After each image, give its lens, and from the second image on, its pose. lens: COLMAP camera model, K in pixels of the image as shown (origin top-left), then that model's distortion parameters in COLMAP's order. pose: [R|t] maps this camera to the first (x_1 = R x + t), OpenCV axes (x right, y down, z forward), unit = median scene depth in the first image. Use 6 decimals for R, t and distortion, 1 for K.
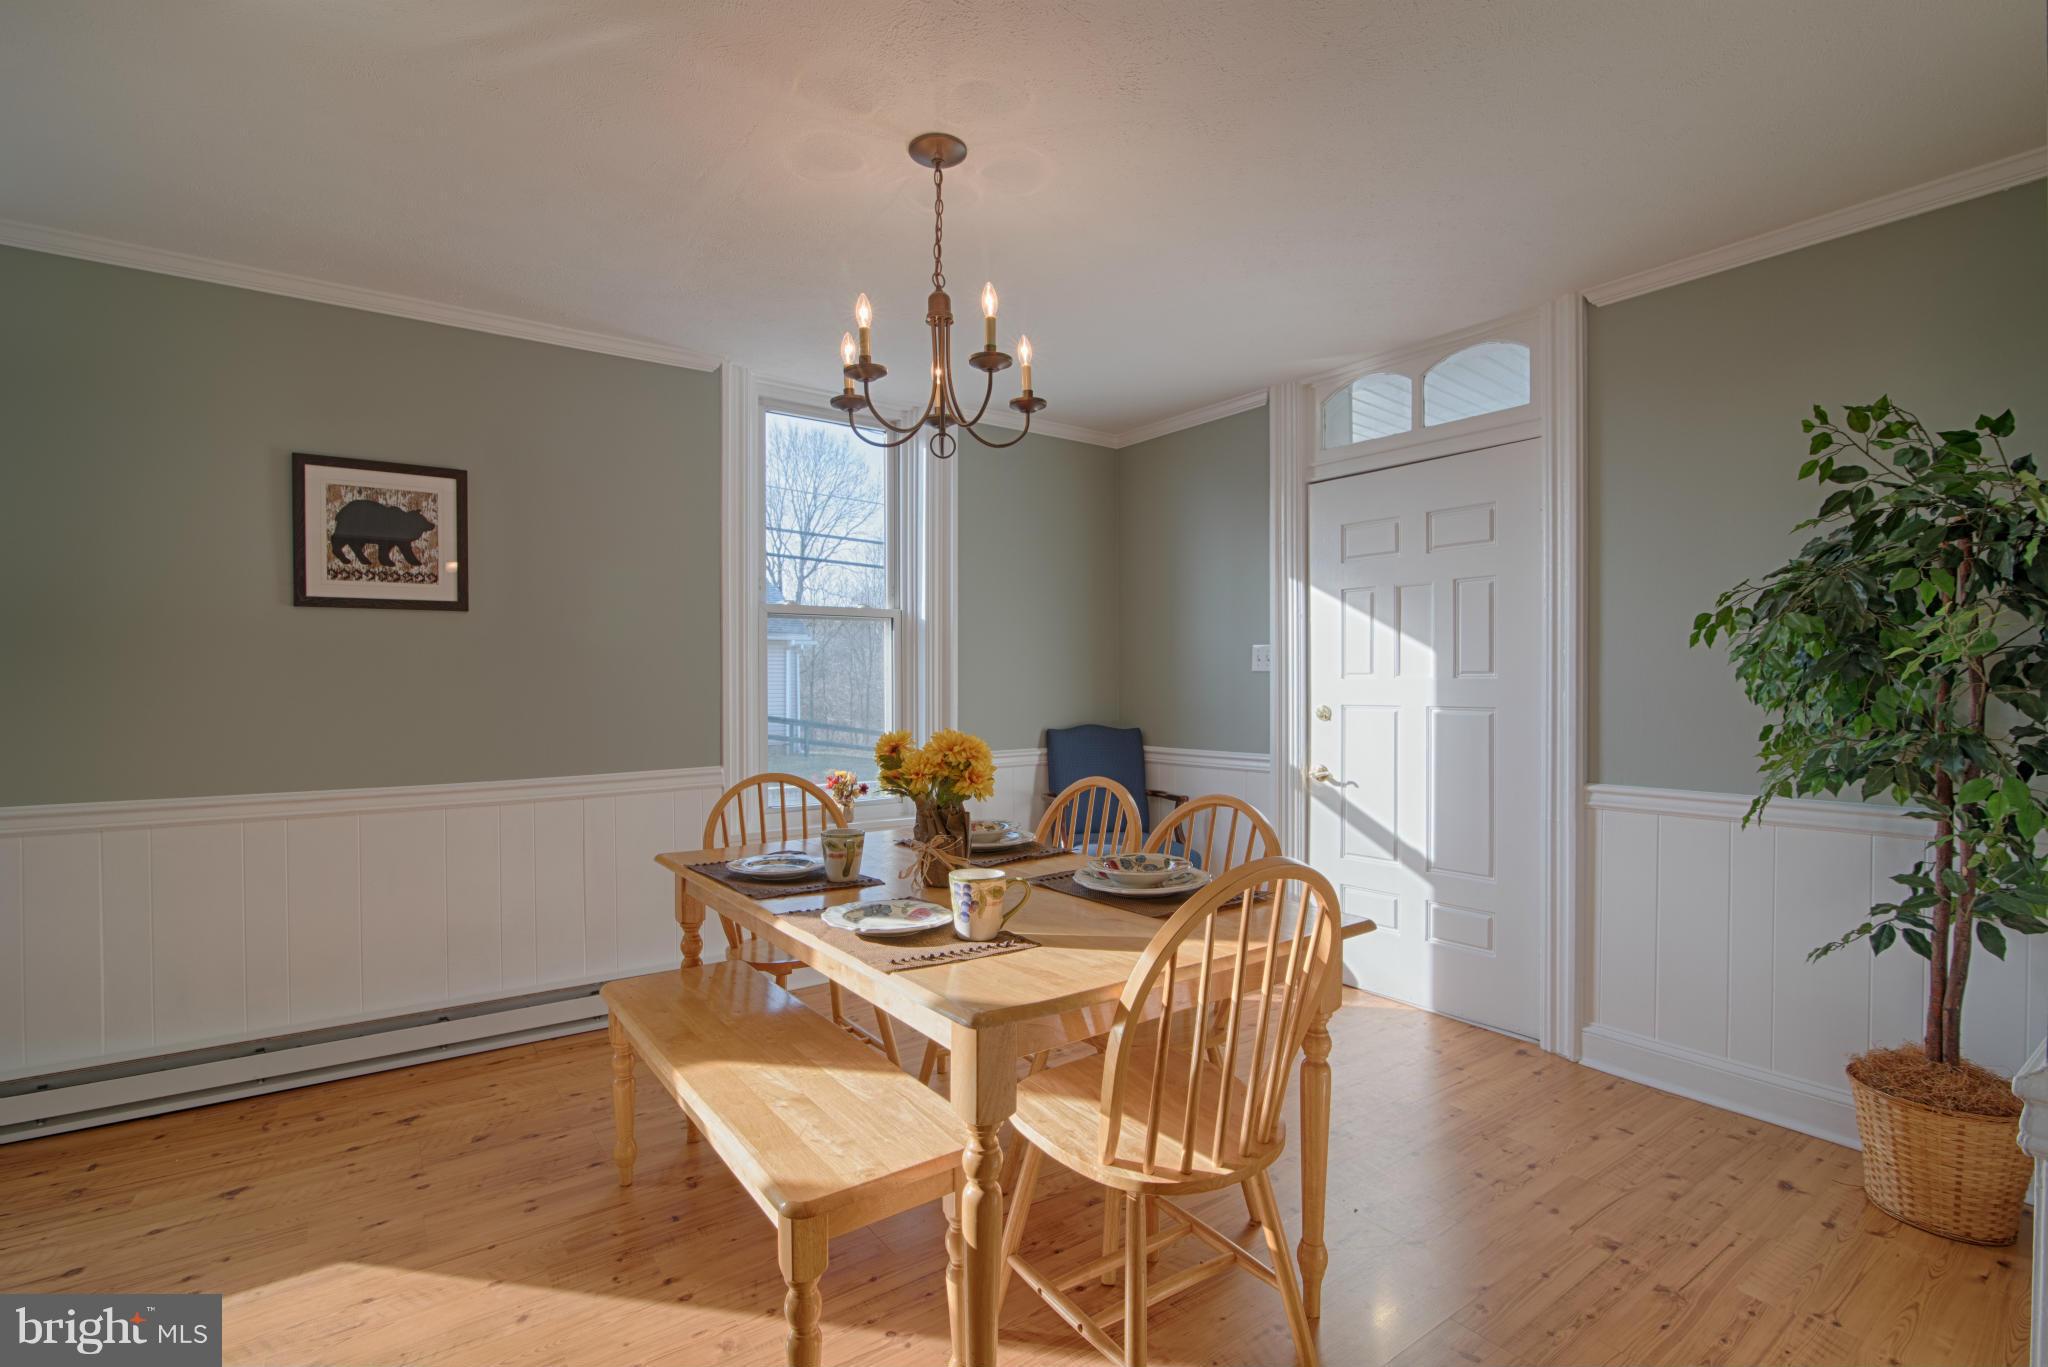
lens RADIAL K [[933.1, 0, 1021.3], [0, 933.1, 689.8], [0, 0, 1]] dist [-0.017517, 0.000777]
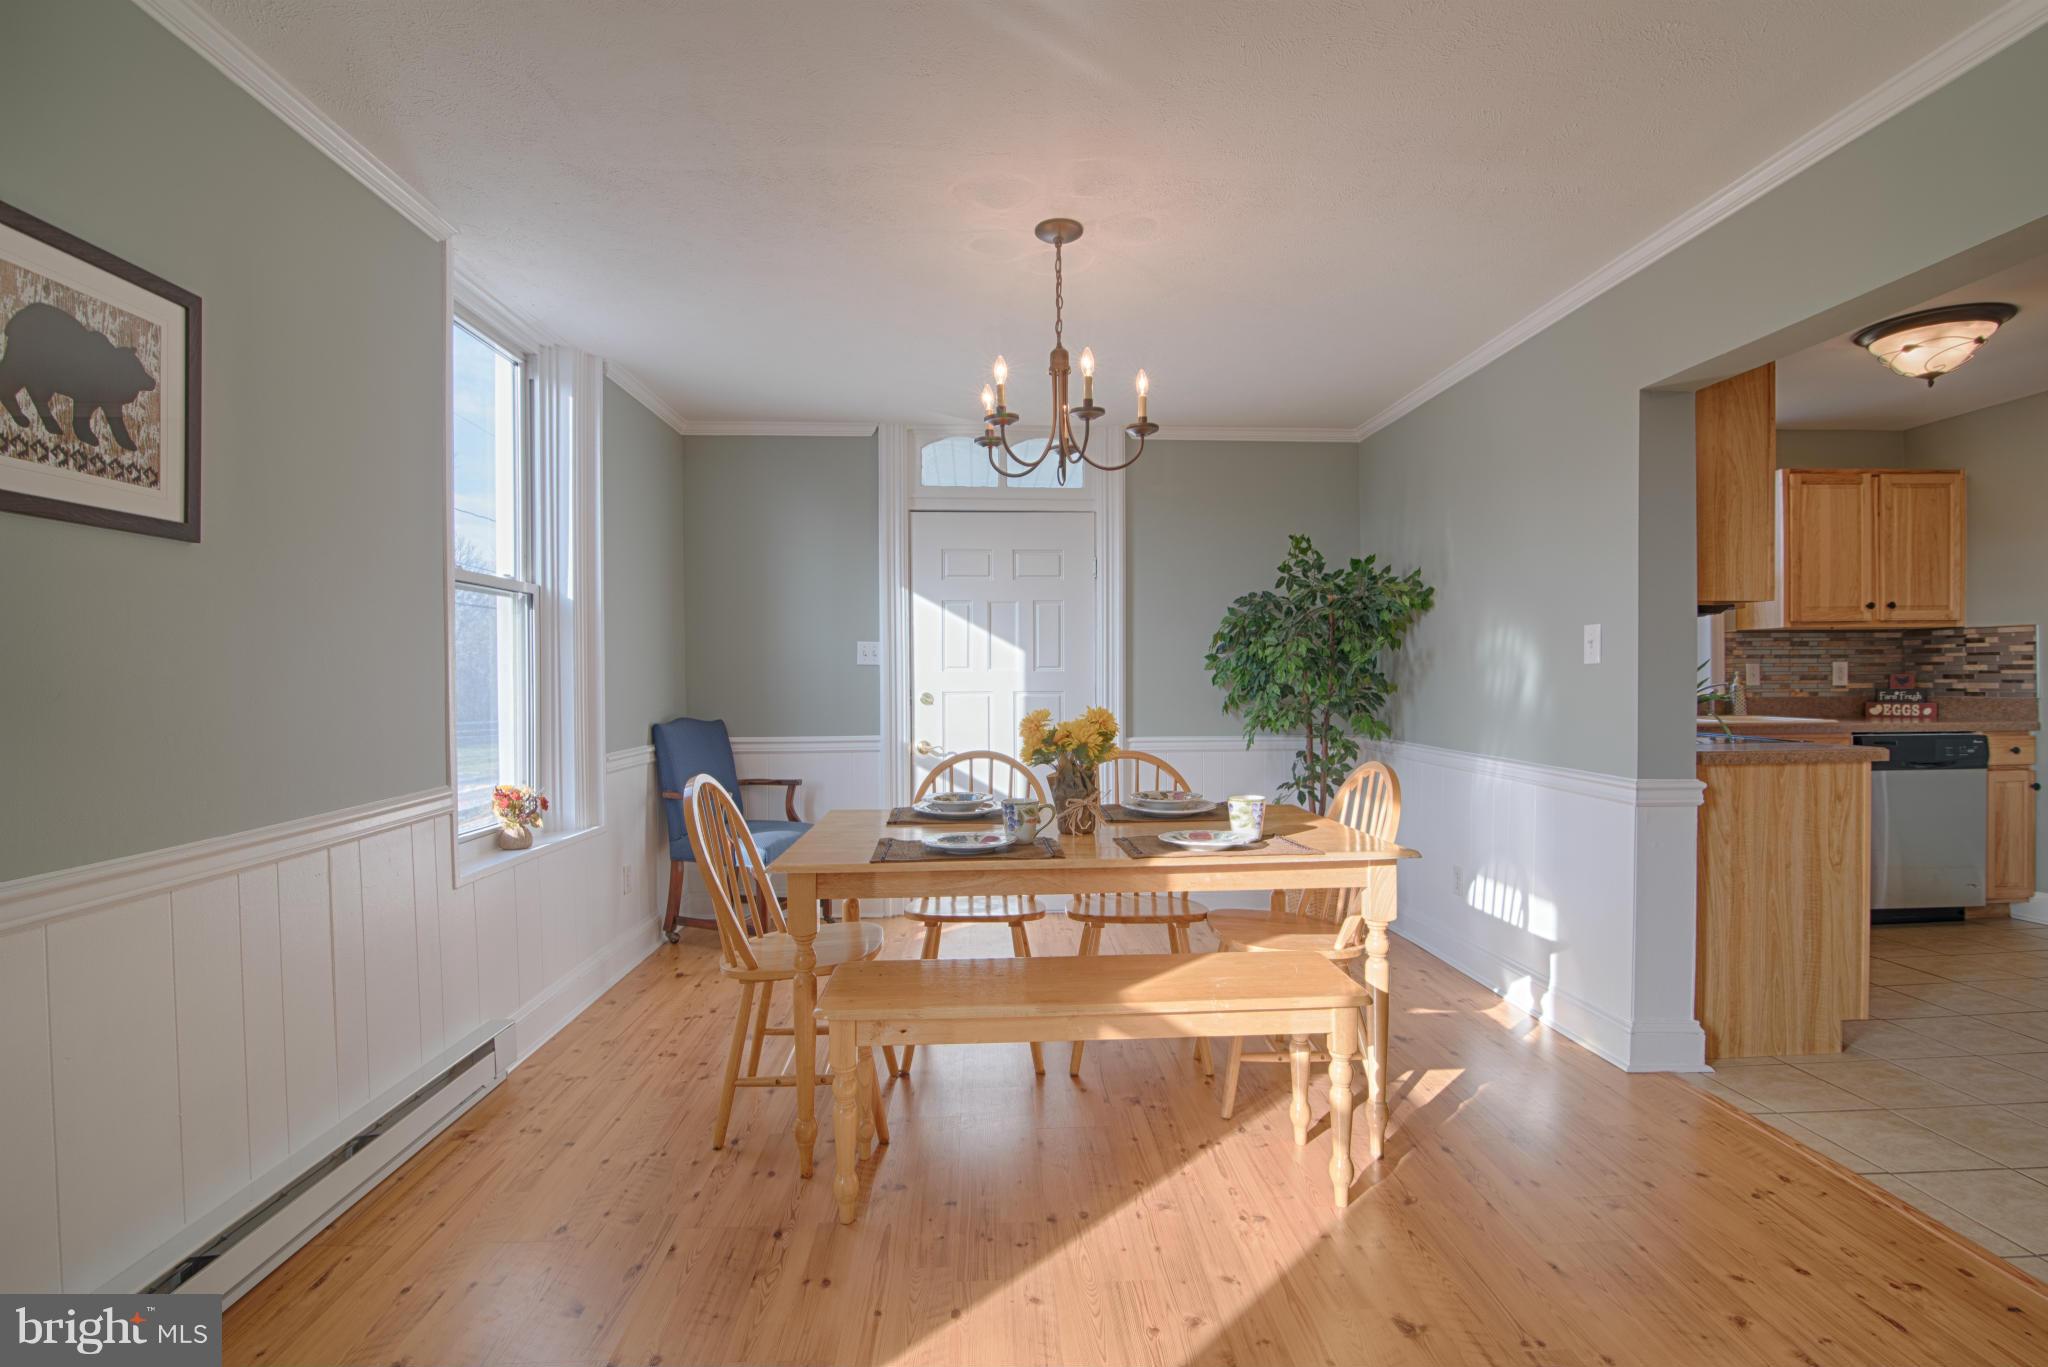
lens RADIAL K [[933.1, 0, 1021.3], [0, 933.1, 689.8], [0, 0, 1]] dist [-0.017517, 0.000777]
pose [[0.549345, -0.012638, 0.835500, -0.816281], [0.012626, 0.999897, 0.006822, 0.008973], [-0.835500, 0.006801, 0.549448, 0.270372]]
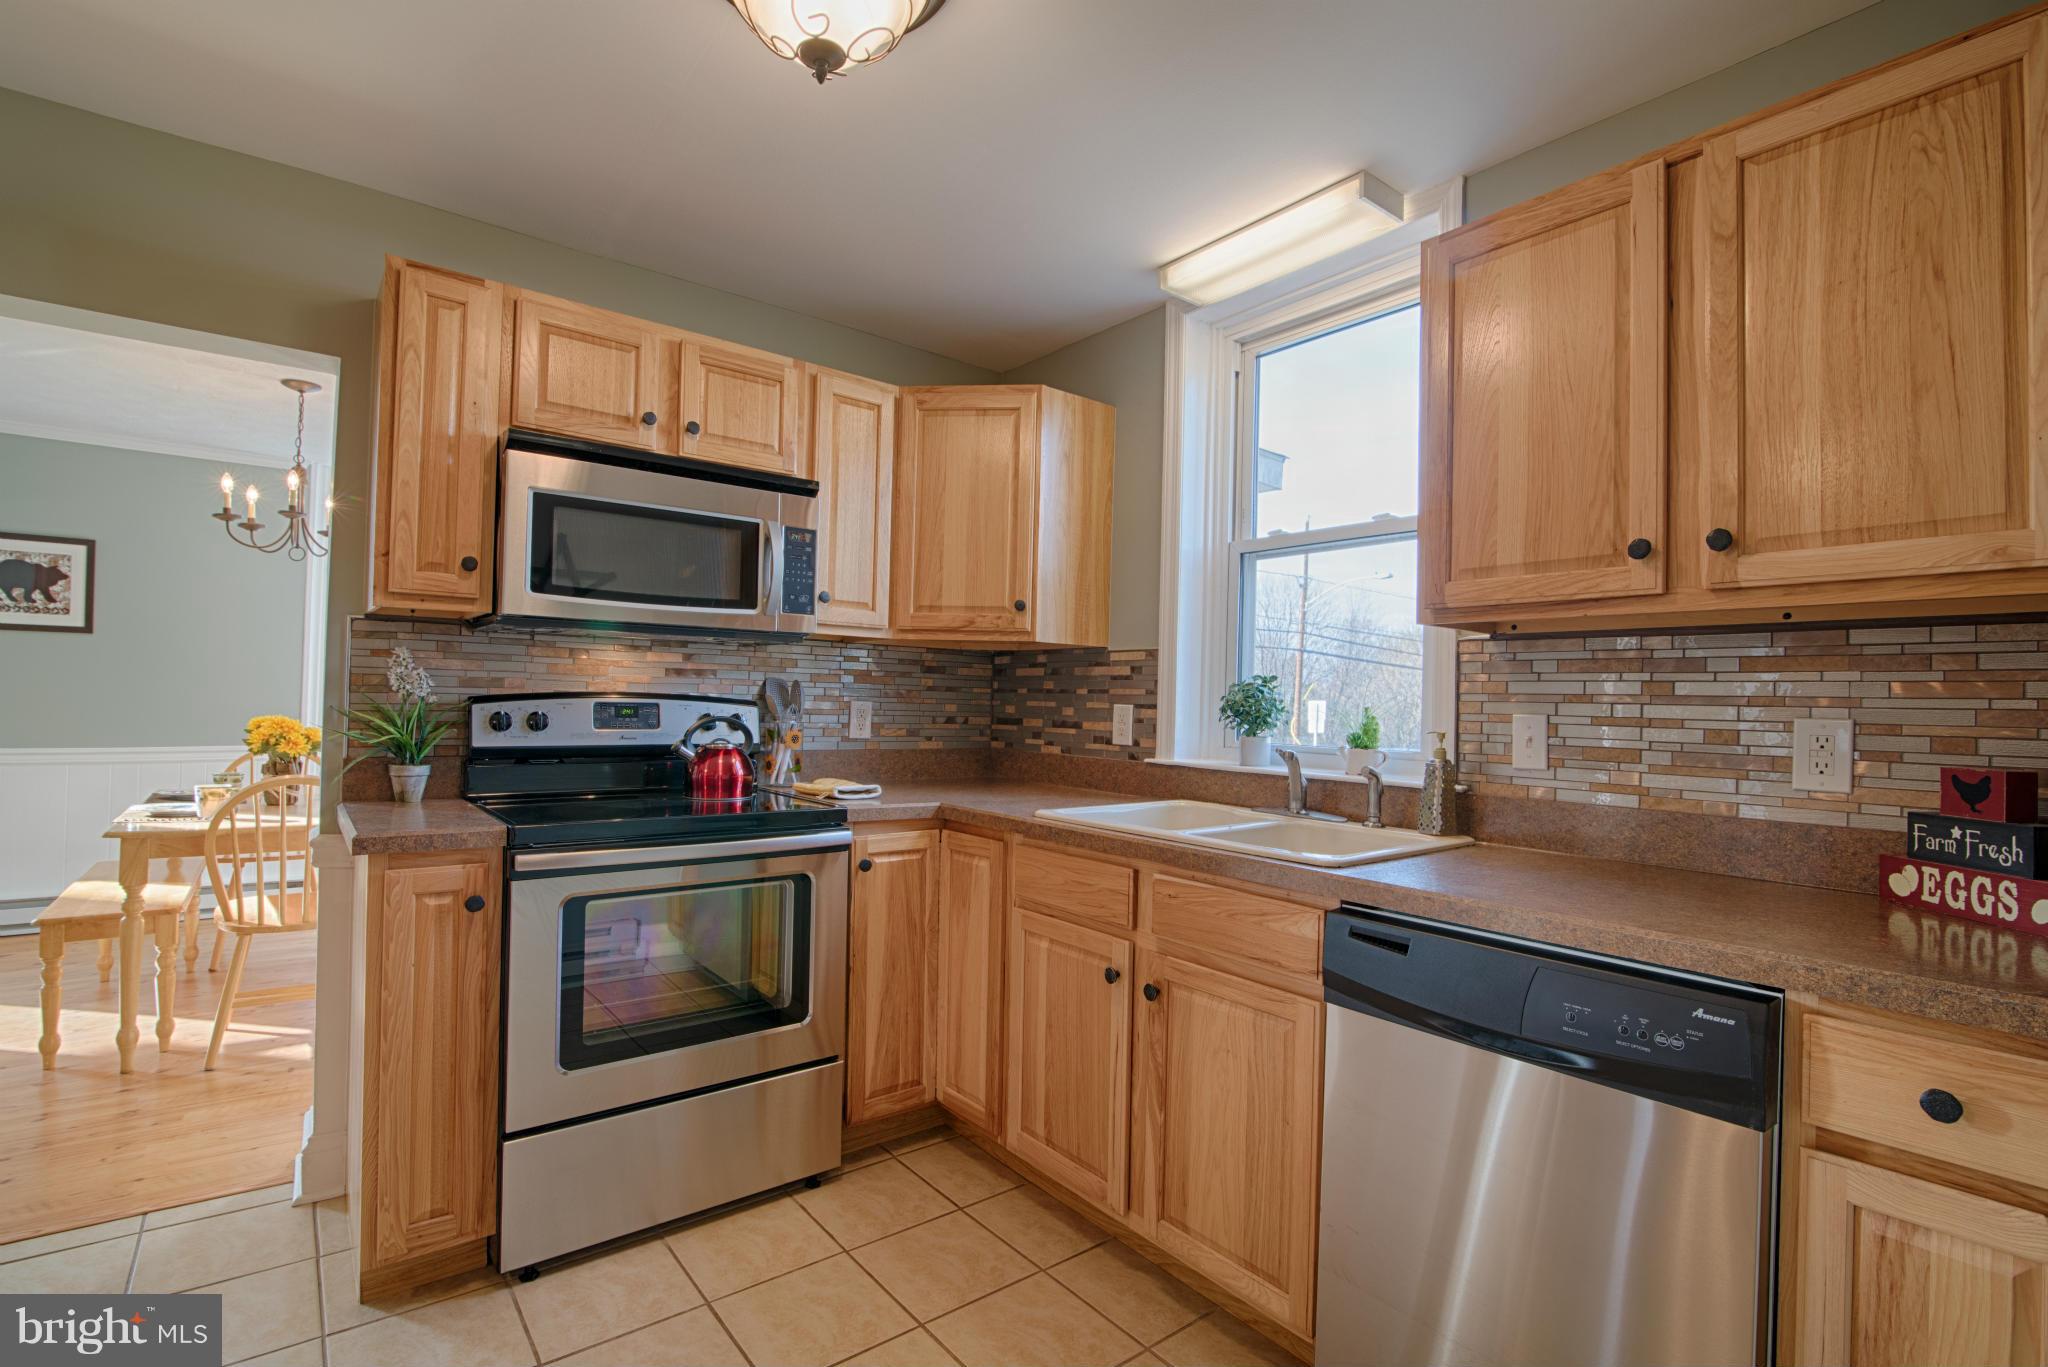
lens RADIAL K [[933.1, 0, 1021.3], [0, 933.1, 689.8], [0, 0, 1]] dist [-0.017517, 0.000777]
pose [[0.998618, 0.028244, 0.044311, 0.860857], [-0.027335, 0.999406, -0.020980, -0.004056], [-0.044878, 0.019740, 0.998797, -0.558911]]
